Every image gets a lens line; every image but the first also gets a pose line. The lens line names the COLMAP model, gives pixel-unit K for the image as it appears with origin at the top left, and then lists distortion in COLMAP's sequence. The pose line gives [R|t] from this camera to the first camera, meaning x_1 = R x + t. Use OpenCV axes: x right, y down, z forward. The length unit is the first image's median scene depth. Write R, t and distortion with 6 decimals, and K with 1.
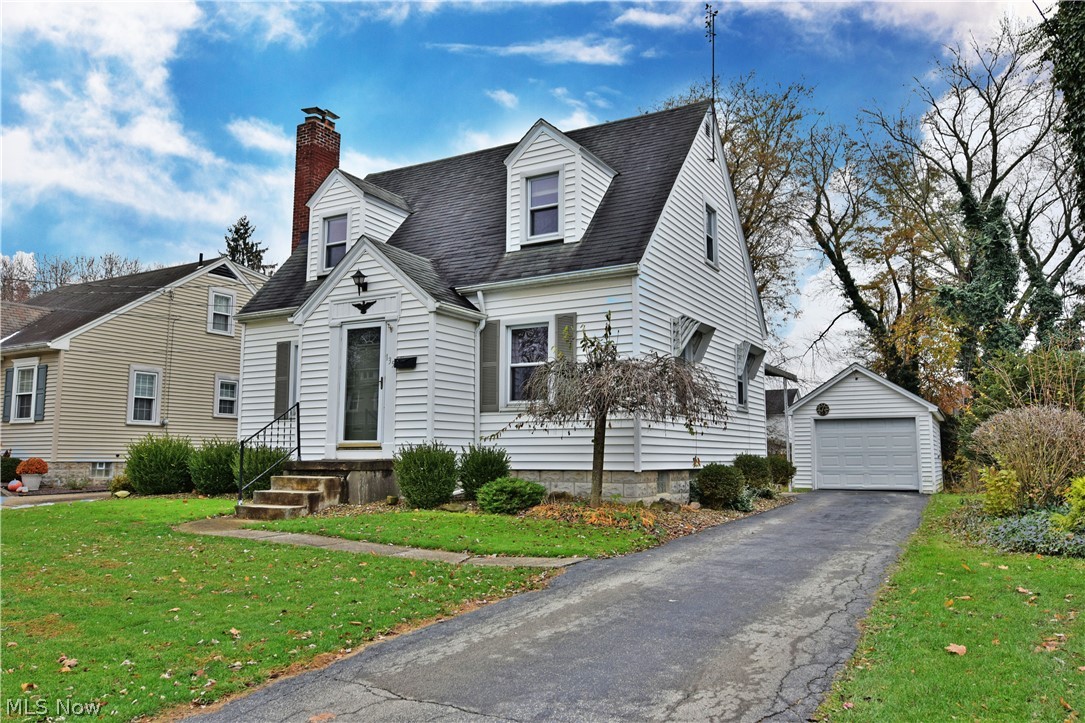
lens RADIAL K [[815.2, 0, 542.5], [0, 815.2, 361.5], [0, 0, 1]] dist [-0.000770, -0.000424]
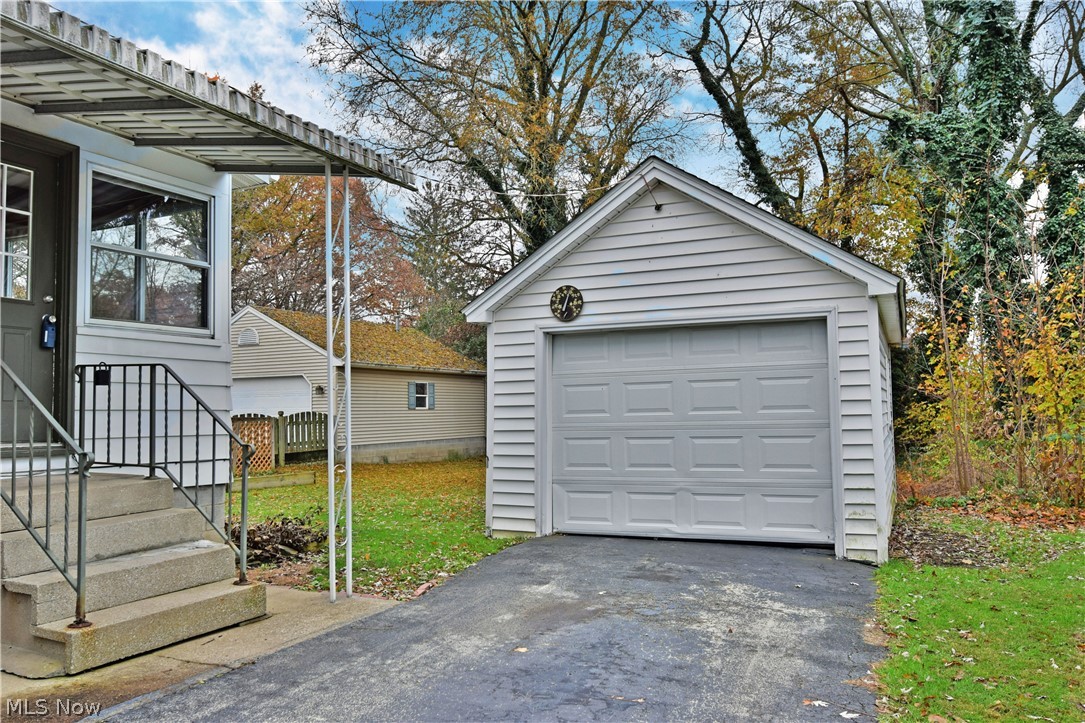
lens RADIAL K [[815.2, 0, 542.5], [0, 815.2, 361.5], [0, 0, 1]] dist [-0.000770, -0.000424]
pose [[0.997791, -0.012559, 0.065240, 0.212586], [0.008605, 0.998129, 0.060539, 0.042655], [-0.065879, -0.059844, 0.996031, 0.450220]]
